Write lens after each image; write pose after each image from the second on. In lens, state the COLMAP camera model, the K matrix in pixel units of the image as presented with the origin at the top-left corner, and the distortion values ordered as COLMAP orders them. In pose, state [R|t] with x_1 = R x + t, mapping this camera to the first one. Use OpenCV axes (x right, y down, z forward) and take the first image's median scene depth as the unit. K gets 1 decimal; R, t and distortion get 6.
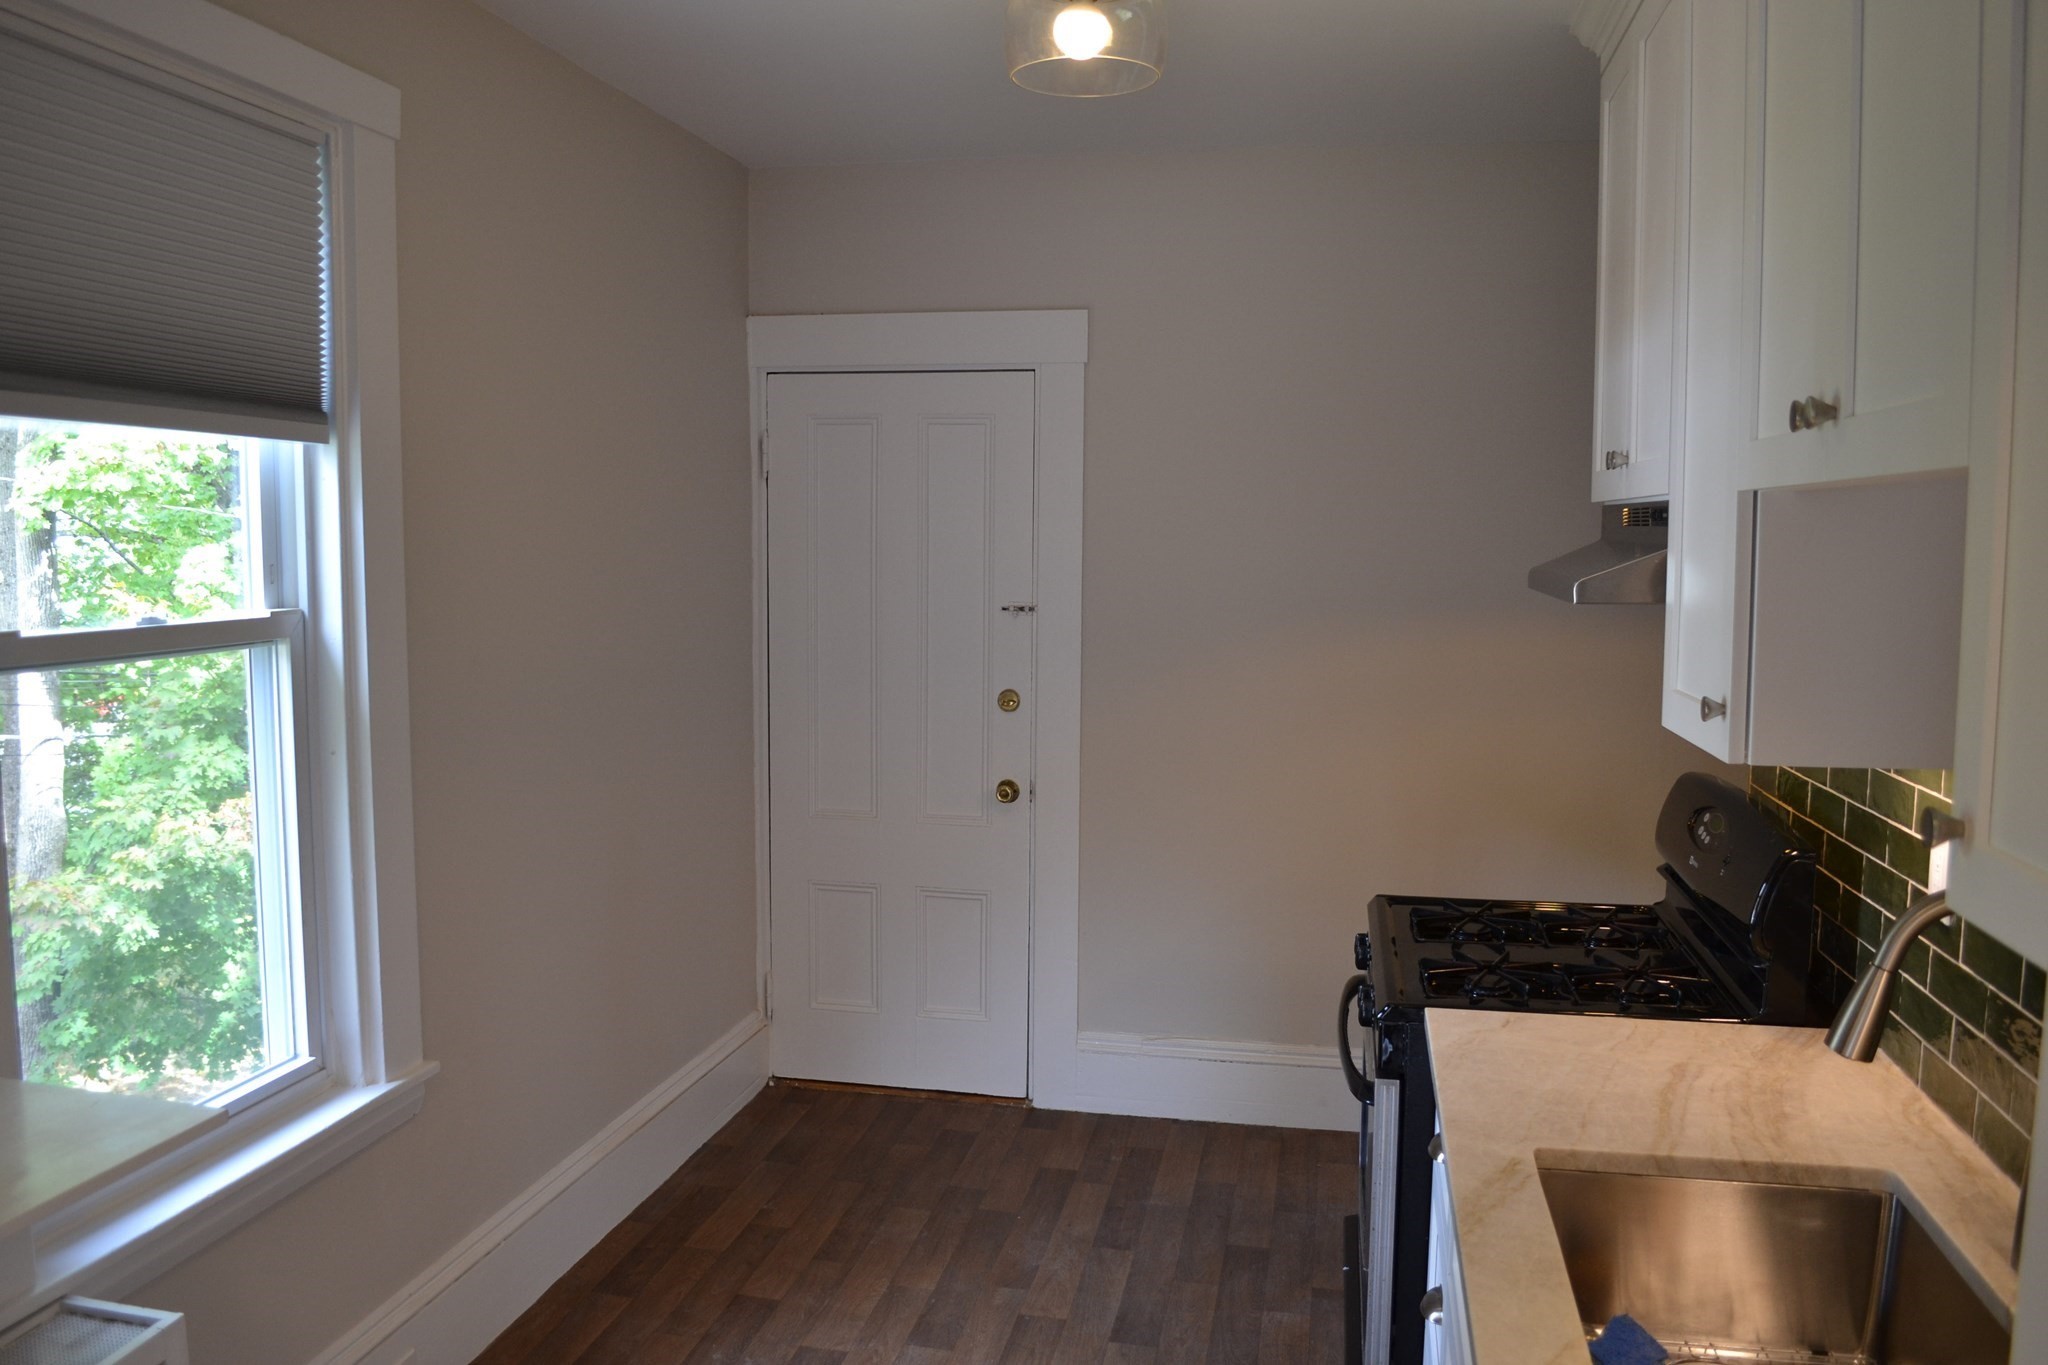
lens RADIAL K [[1625.5, 0, 1014.4], [0, 1625.5, 689.4], [0, 0, 1]] dist [-0.090296, 0.017528]
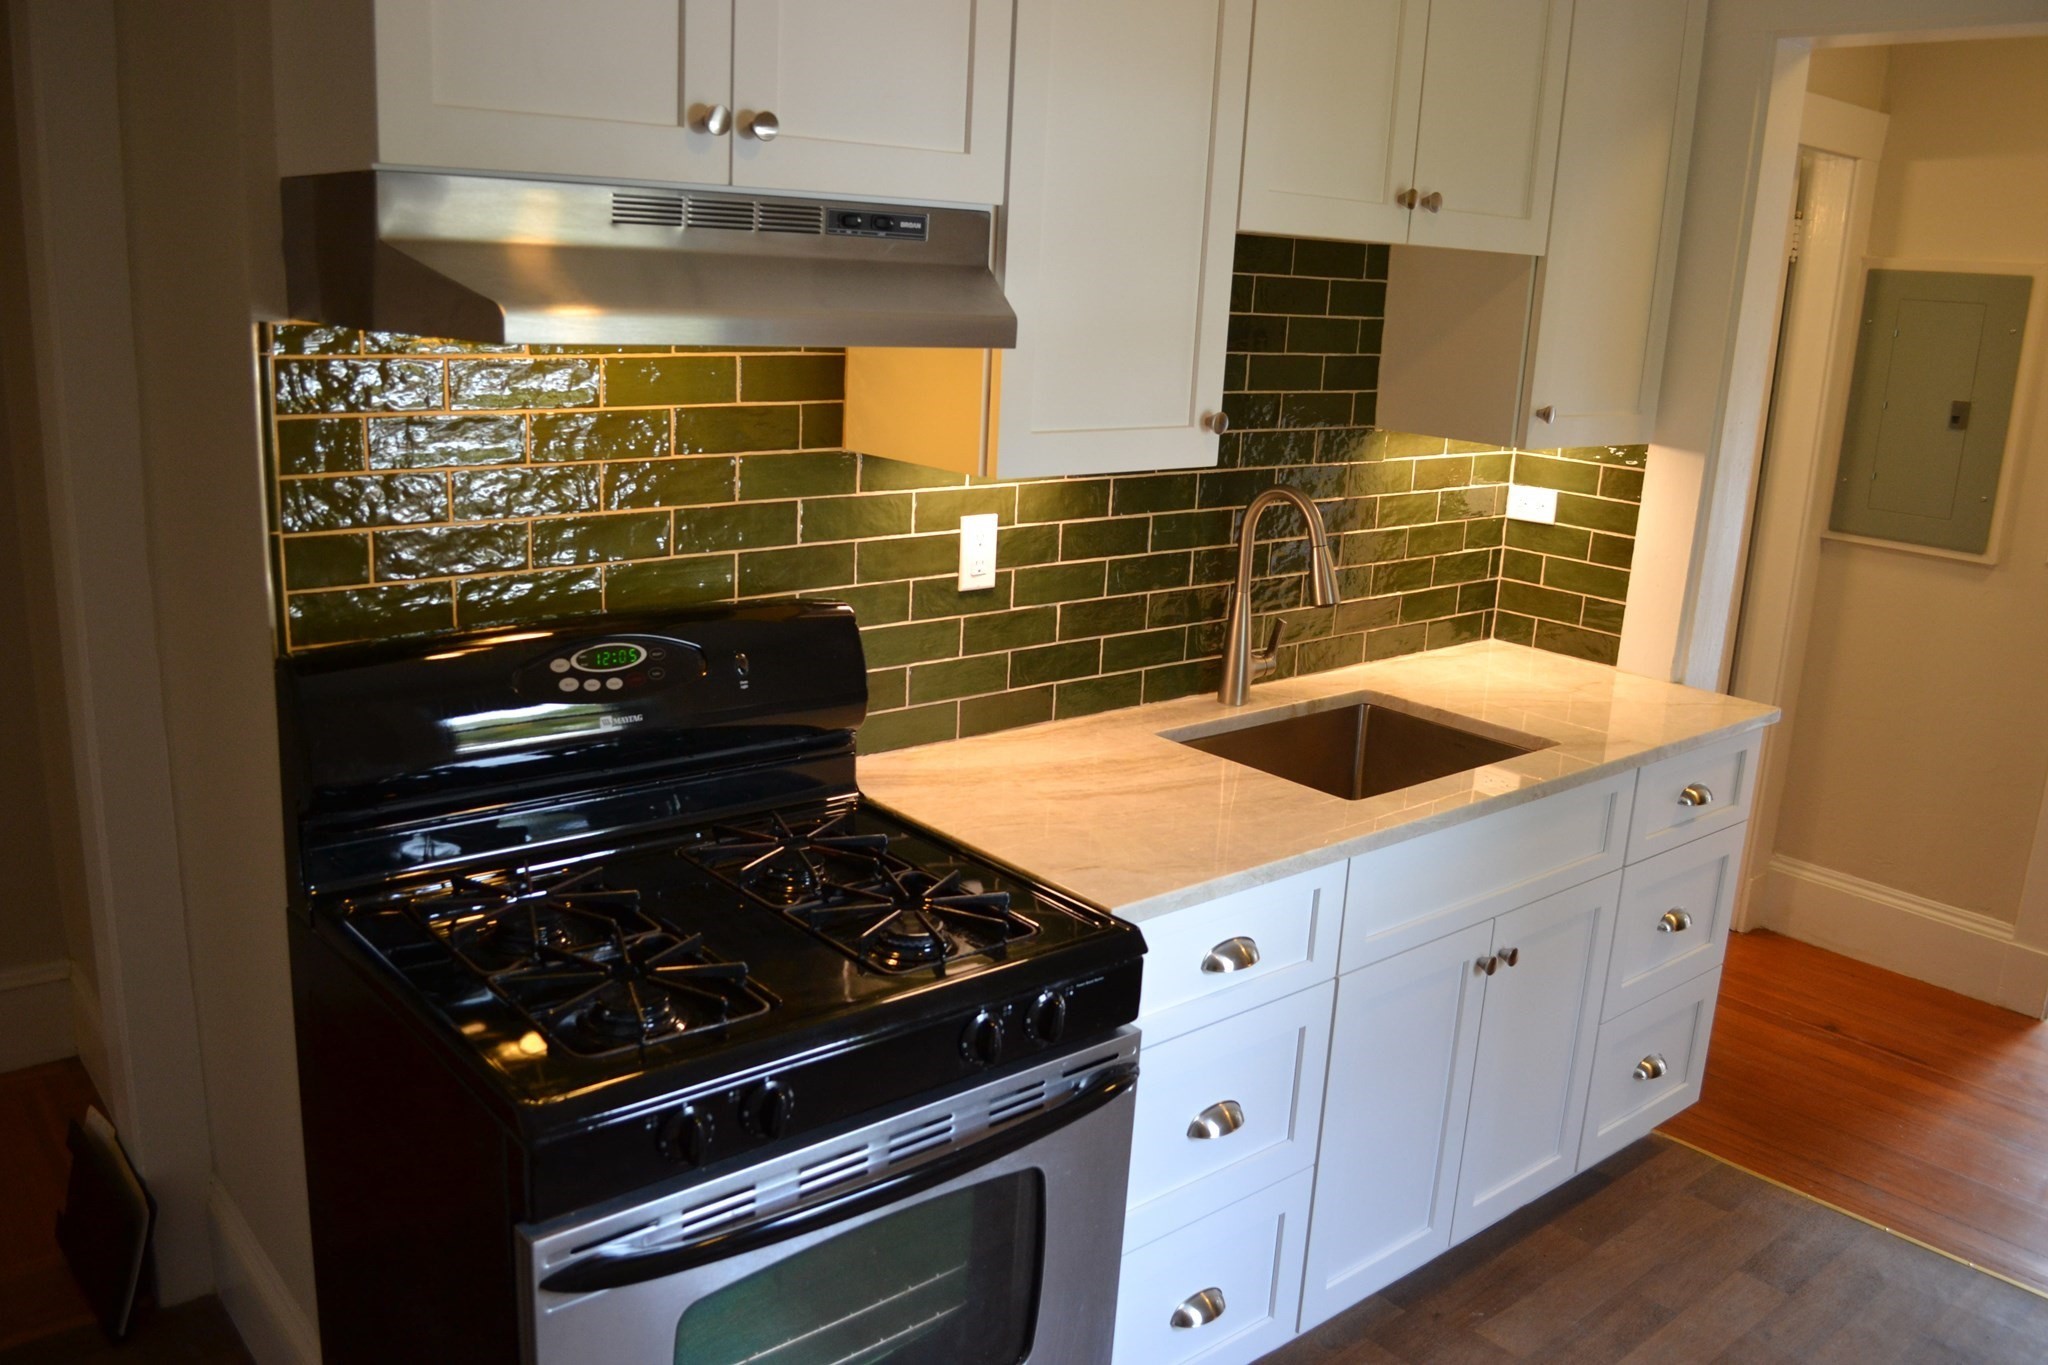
lens RADIAL K [[1625.5, 0, 1017.6], [0, 1625.5, 678.9], [0, 0, 1]] dist [-0.090296, 0.017528]
pose [[-0.791433, -0.189412, 0.581169, -0.106076], [0.006219, 0.948233, 0.317514, -0.120778], [-0.611224, 0.254905, -0.749285, 1.318608]]
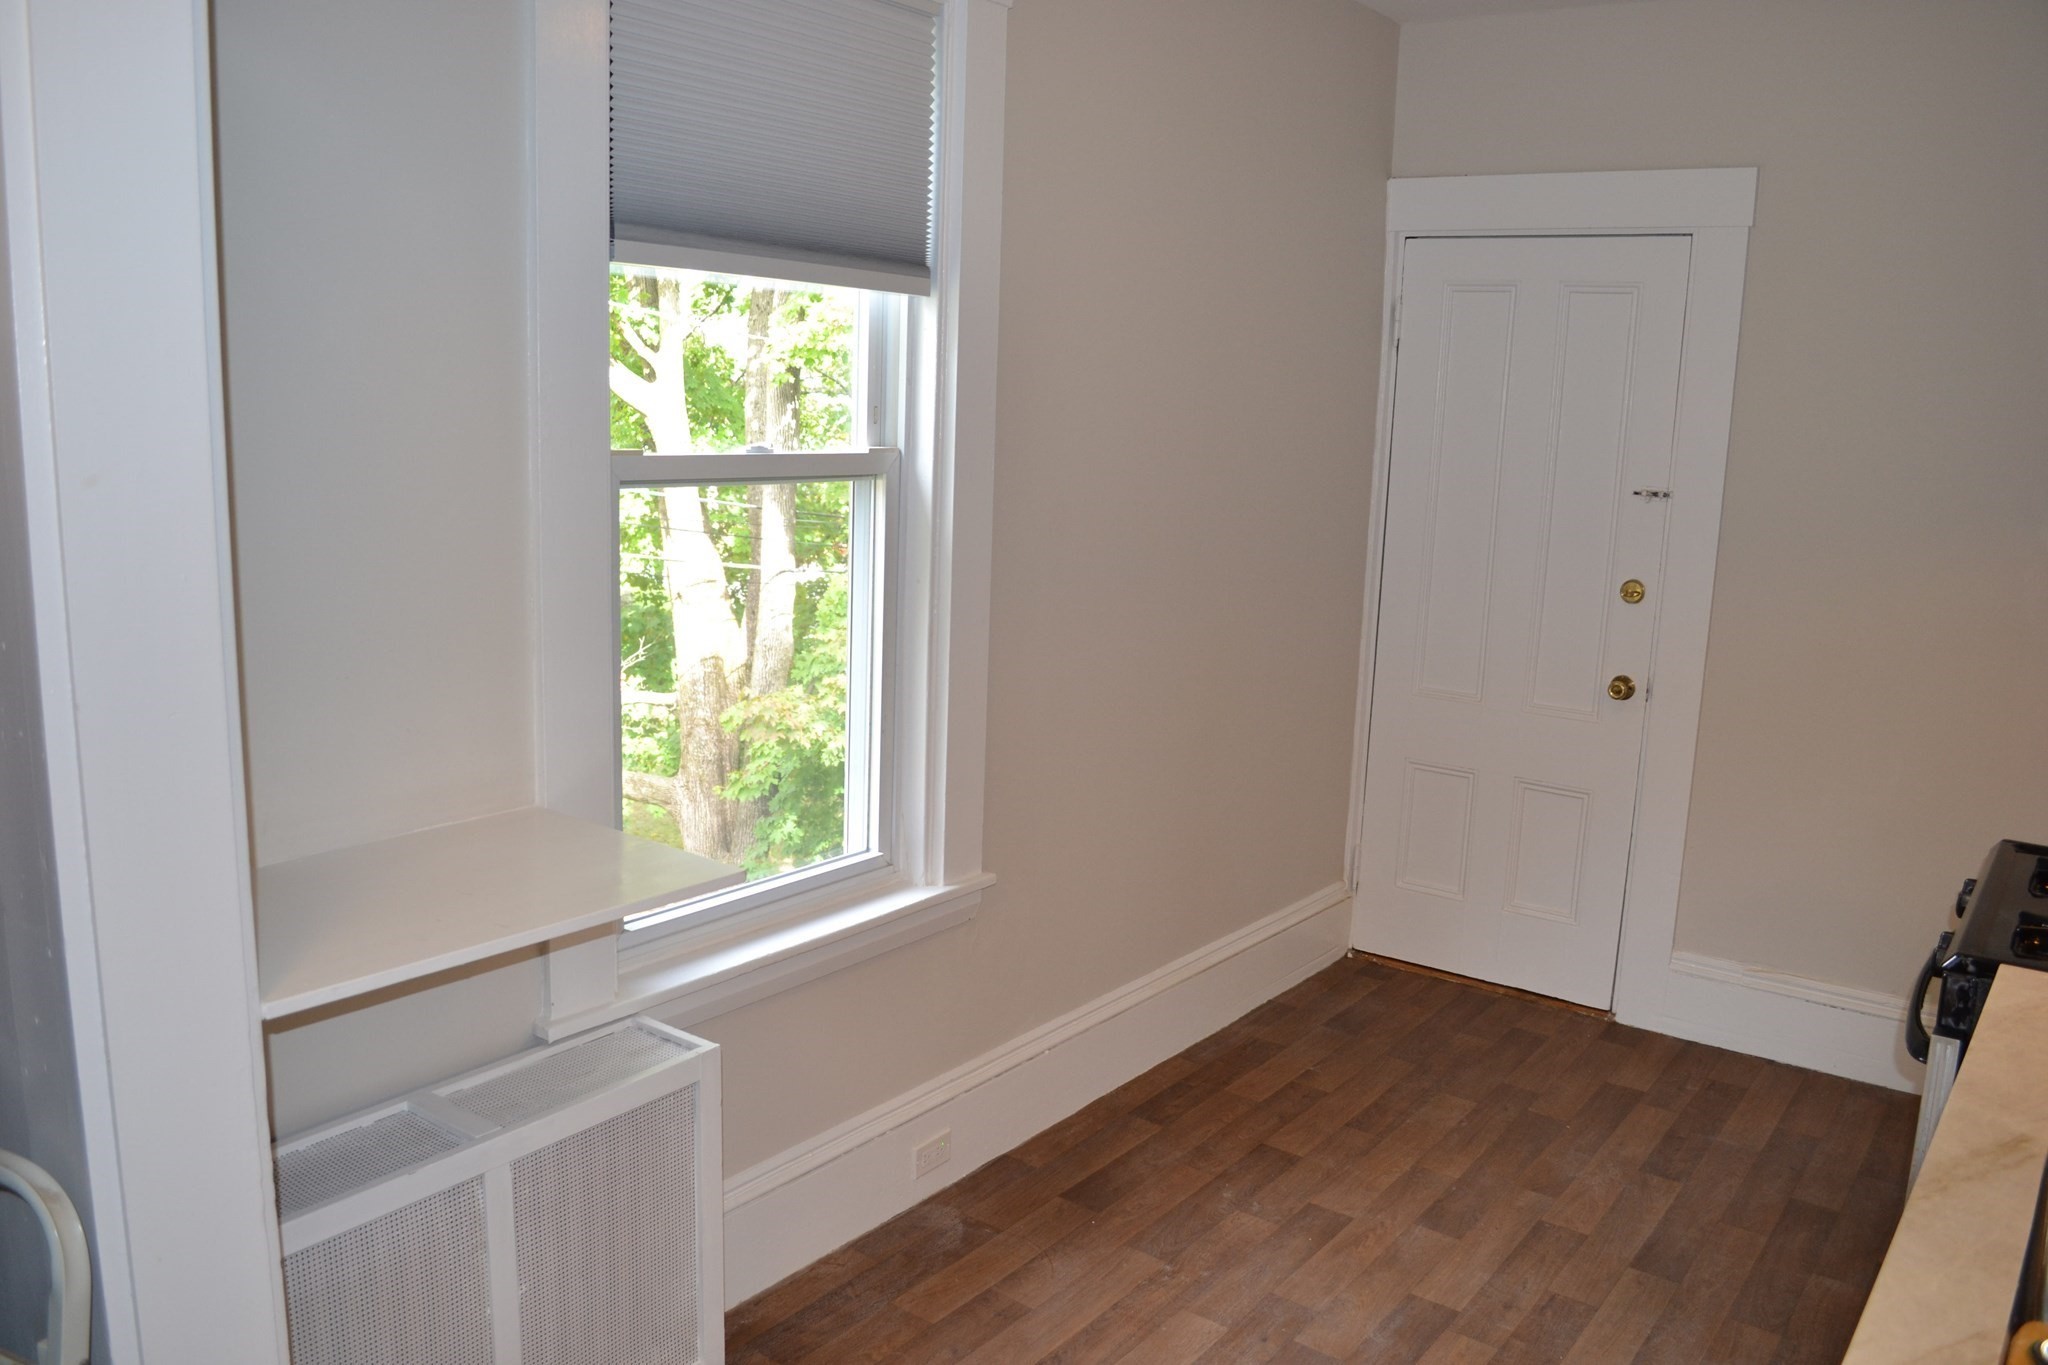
lens RADIAL K [[1625.5, 0, 978.6], [0, 1625.5, 686.1], [0, 0, 1]] dist [-0.090296, 0.017528]
pose [[0.905664, 0.100168, -0.411995, 0.053114], [-0.069337, 0.993601, 0.089156, 0.006134], [0.418289, -0.052179, 0.906814, 0.002244]]
